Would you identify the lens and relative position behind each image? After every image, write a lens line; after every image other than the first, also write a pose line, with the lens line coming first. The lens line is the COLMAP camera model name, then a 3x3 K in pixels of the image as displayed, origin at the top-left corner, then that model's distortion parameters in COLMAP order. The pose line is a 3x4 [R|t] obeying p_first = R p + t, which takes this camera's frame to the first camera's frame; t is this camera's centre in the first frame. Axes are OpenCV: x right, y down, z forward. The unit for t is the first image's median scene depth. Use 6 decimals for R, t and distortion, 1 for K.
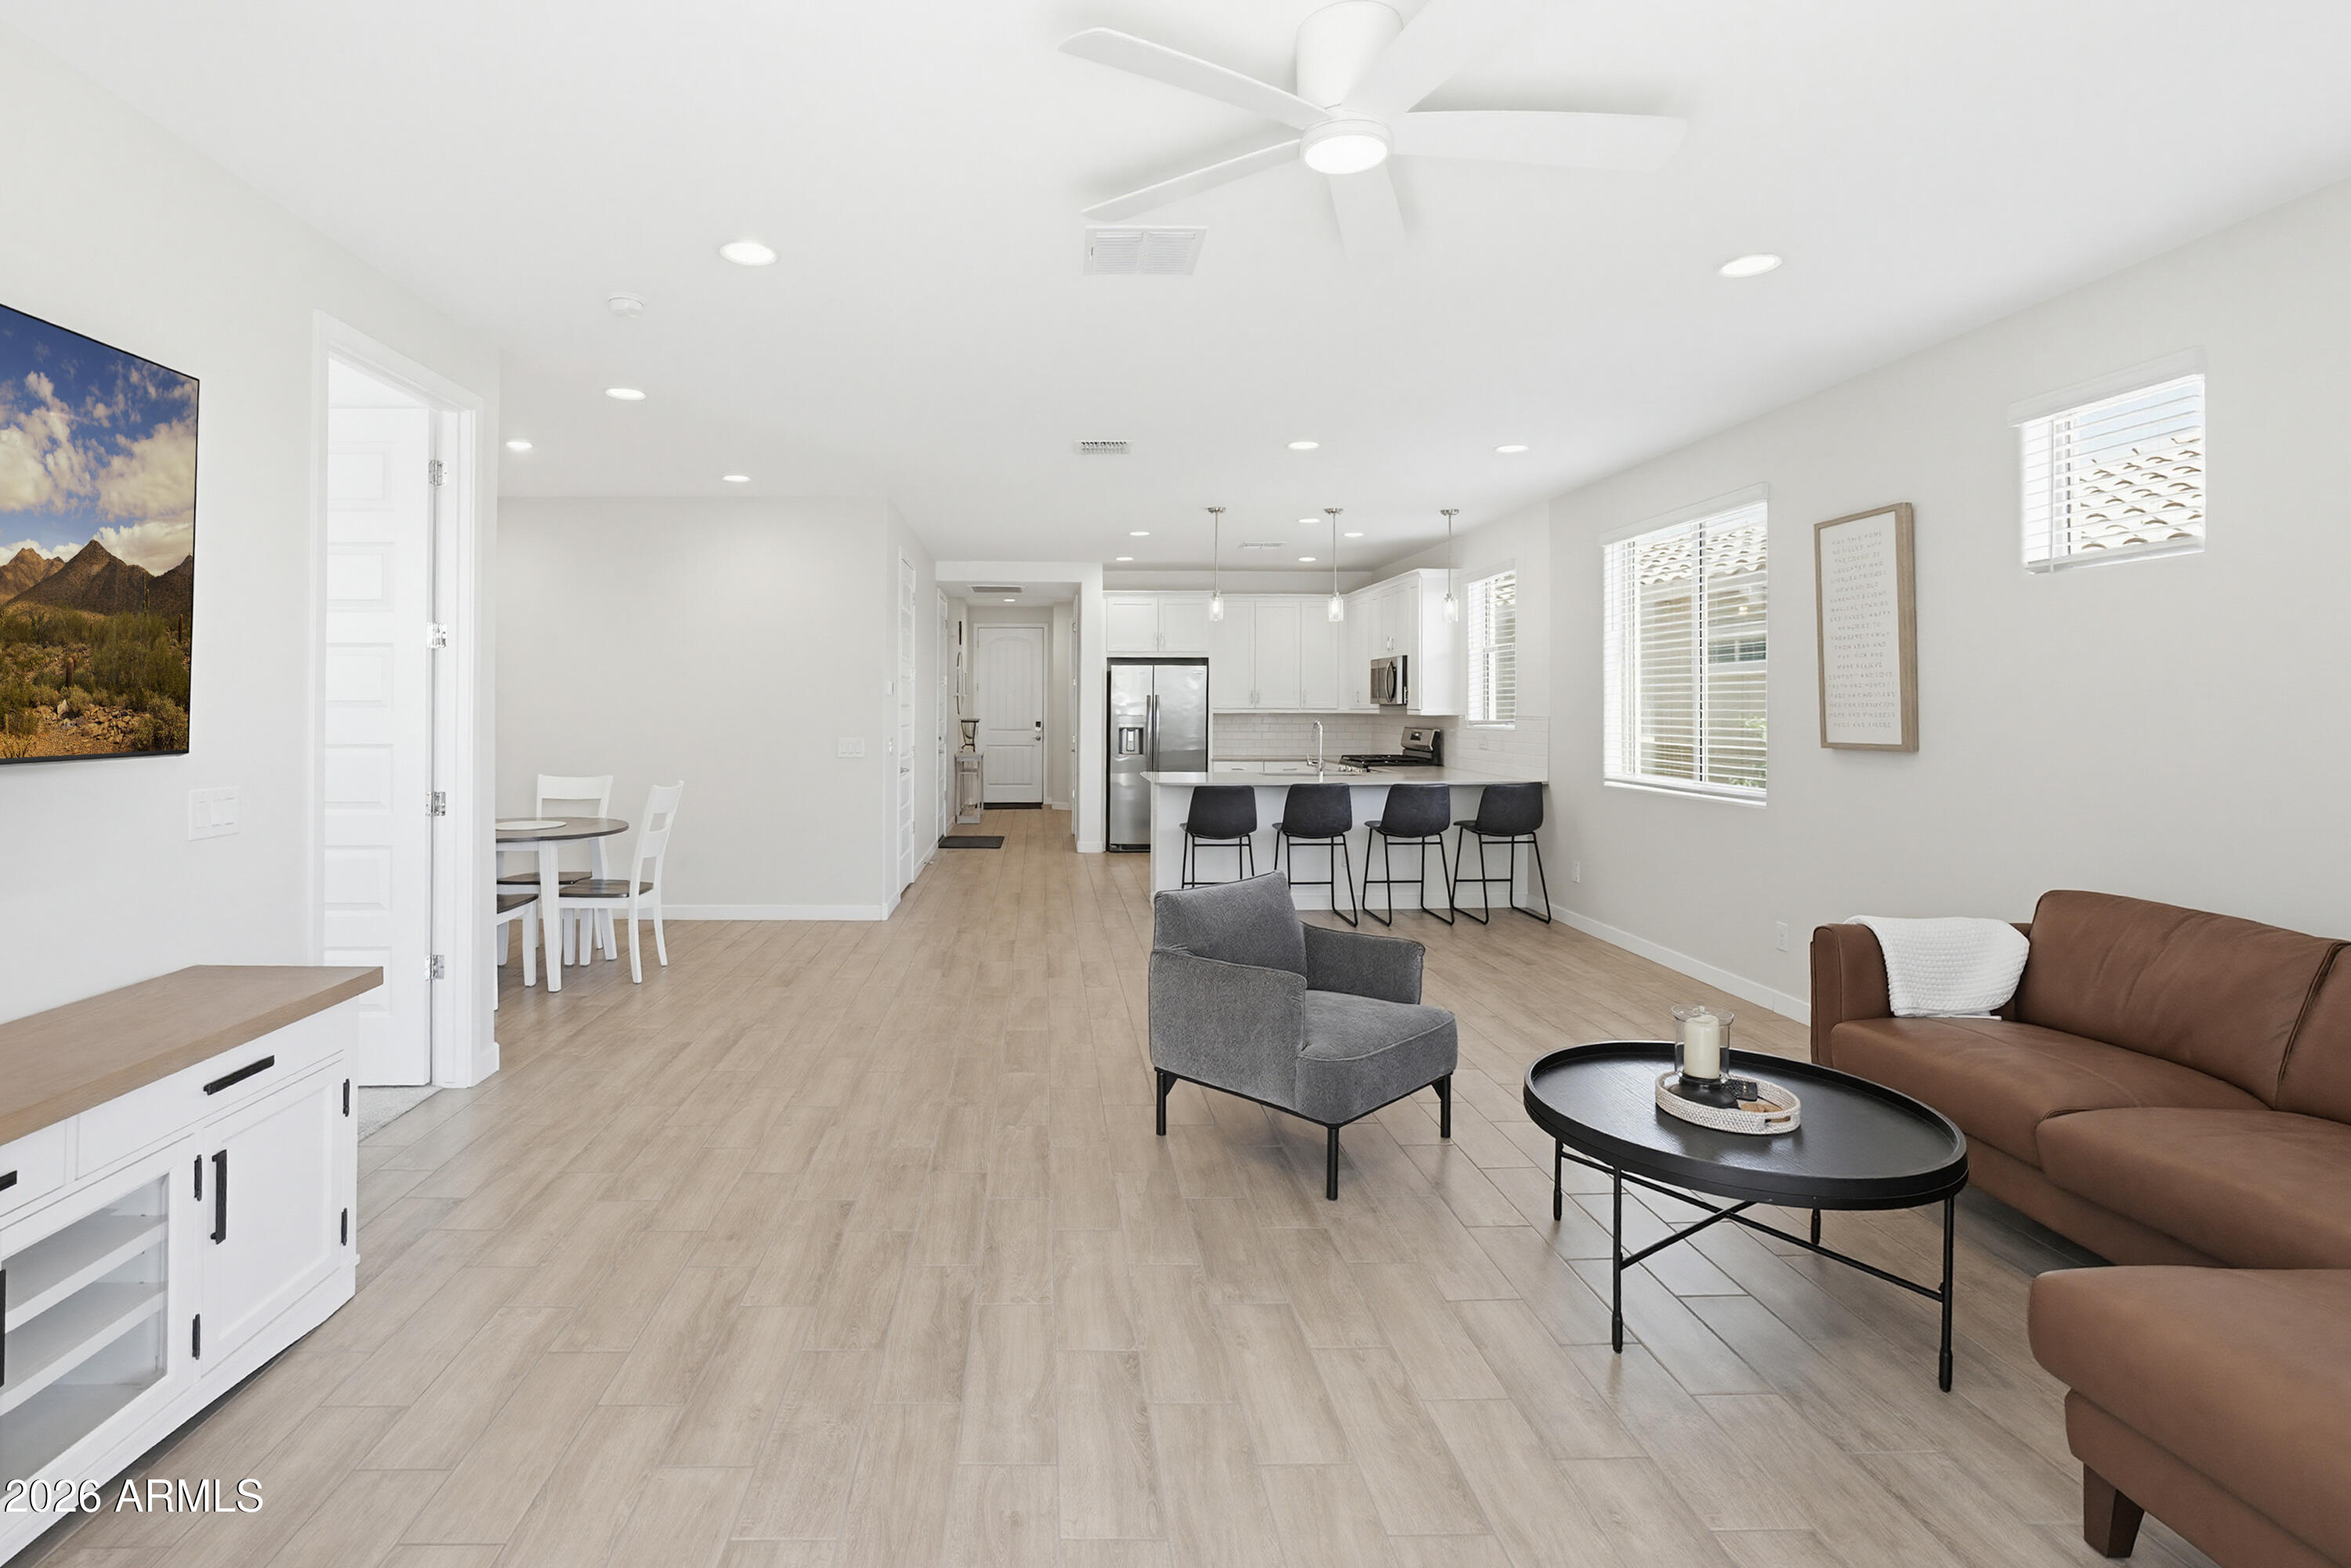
lens RADIAL K [[1068.5, 0, 1056.6], [0, 1068.5, 736.1], [0, 0, 1]] dist [-0.024067, 0.010654]
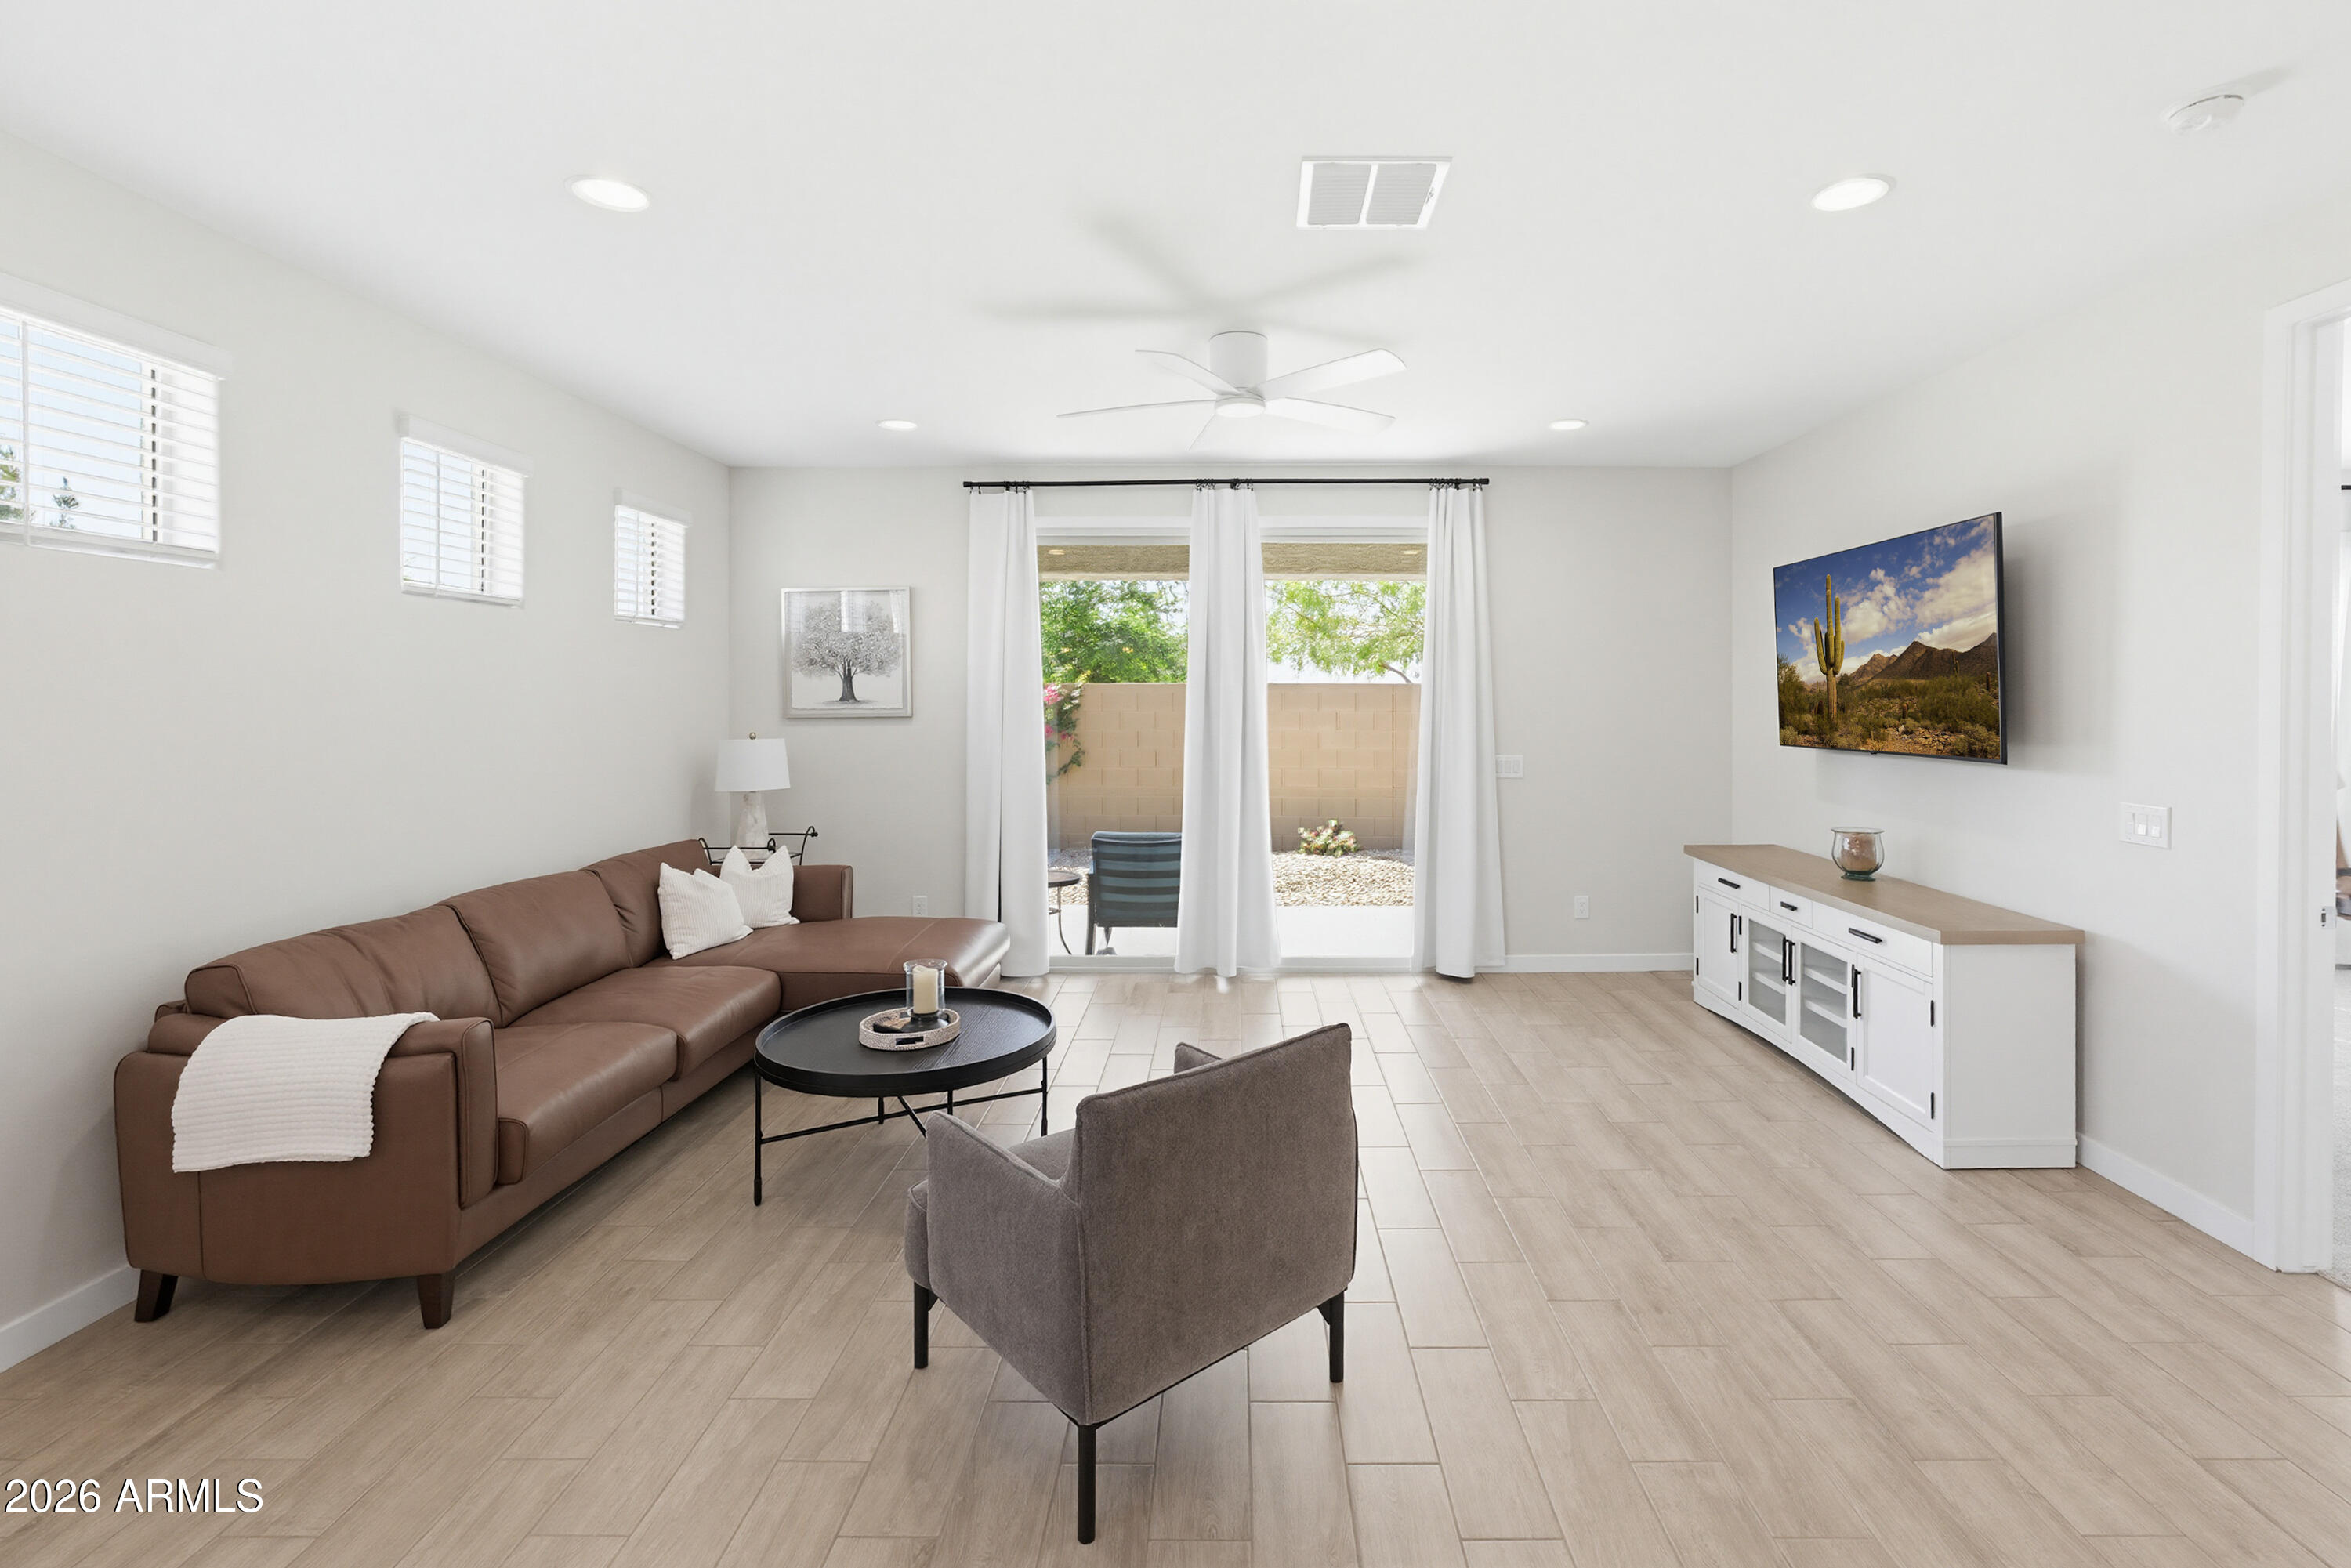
lens RADIAL K [[1068.5, 0, 1229.7], [0, 1068.5, 695.8], [0, 0, 1]] dist [-0.024067, 0.010654]
pose [[-0.999917, -0.005383, 0.011674, 0.276663], [-0.005031, 0.999537, 0.030007, -0.133252], [-0.011831, 0.029946, -0.999482, 2.805743]]
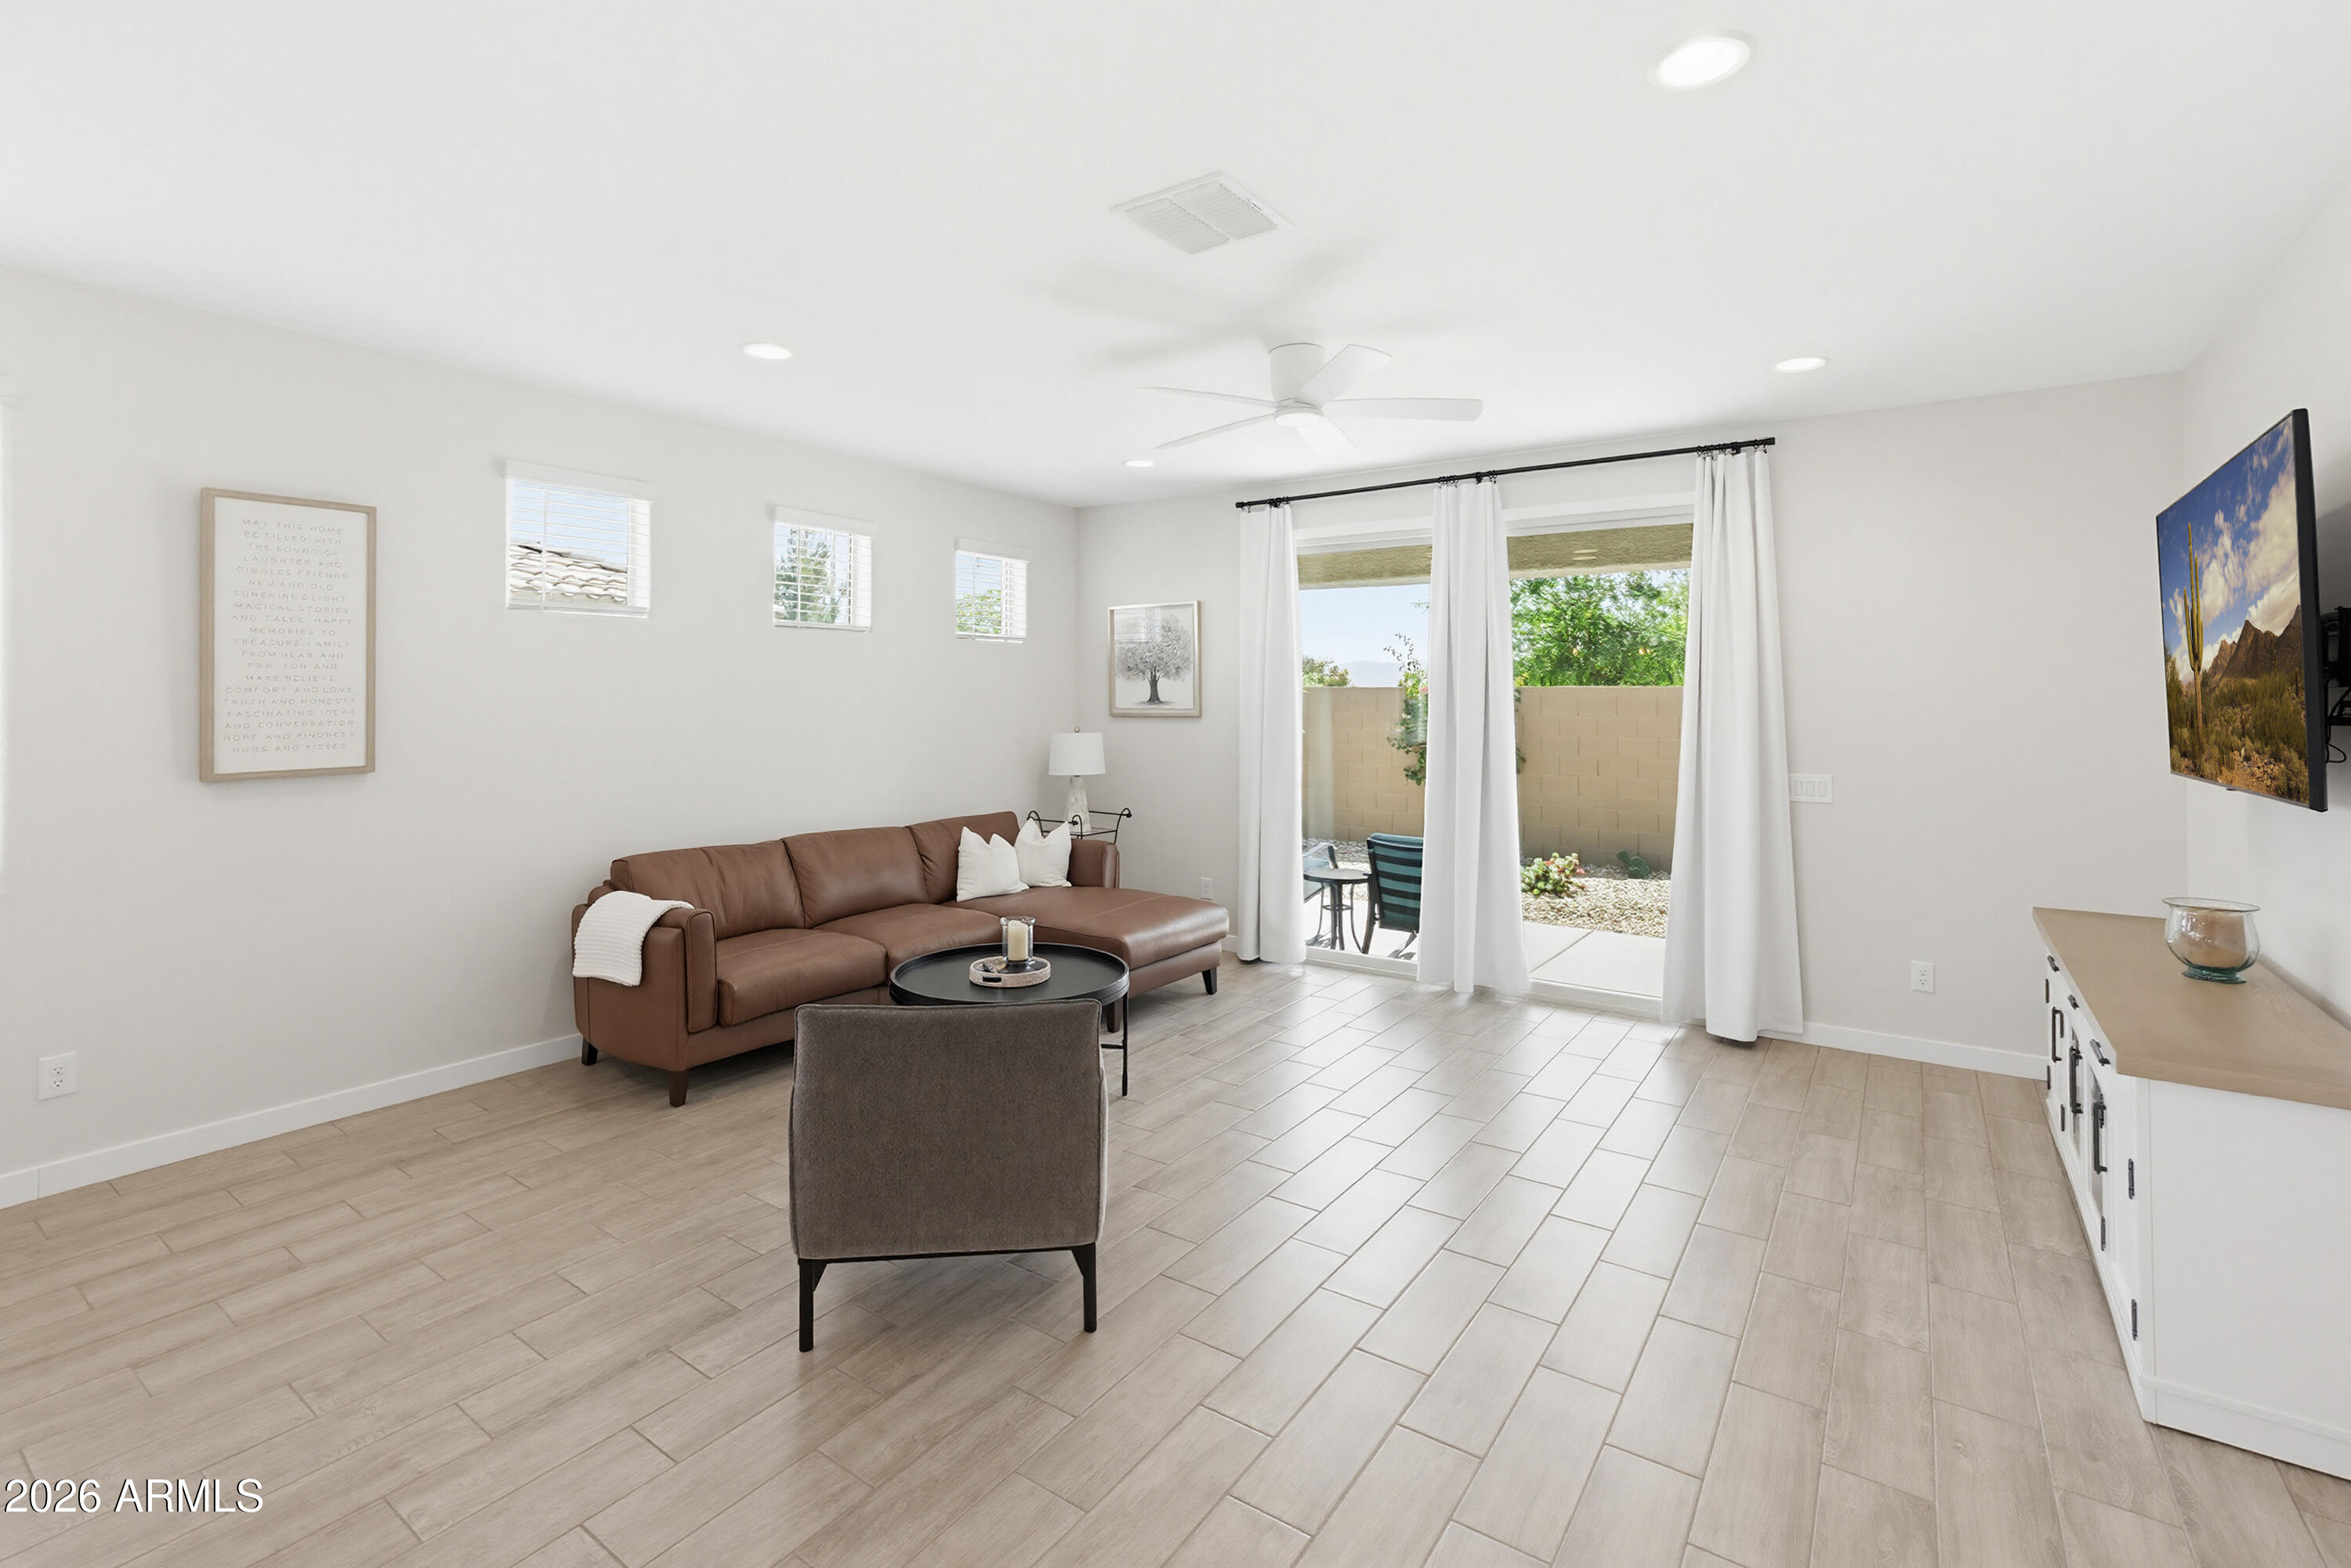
lens RADIAL K [[1068.5, 0, 1186.8], [0, 1068.5, 680.5], [0, 0, 1]] dist [-0.024067, 0.010654]
pose [[-0.813984, 0.000339, 0.580887, -0.600520], [0.009199, 0.999882, 0.012308, -0.135056], [-0.580815, 0.015362, -0.813891, 2.619036]]
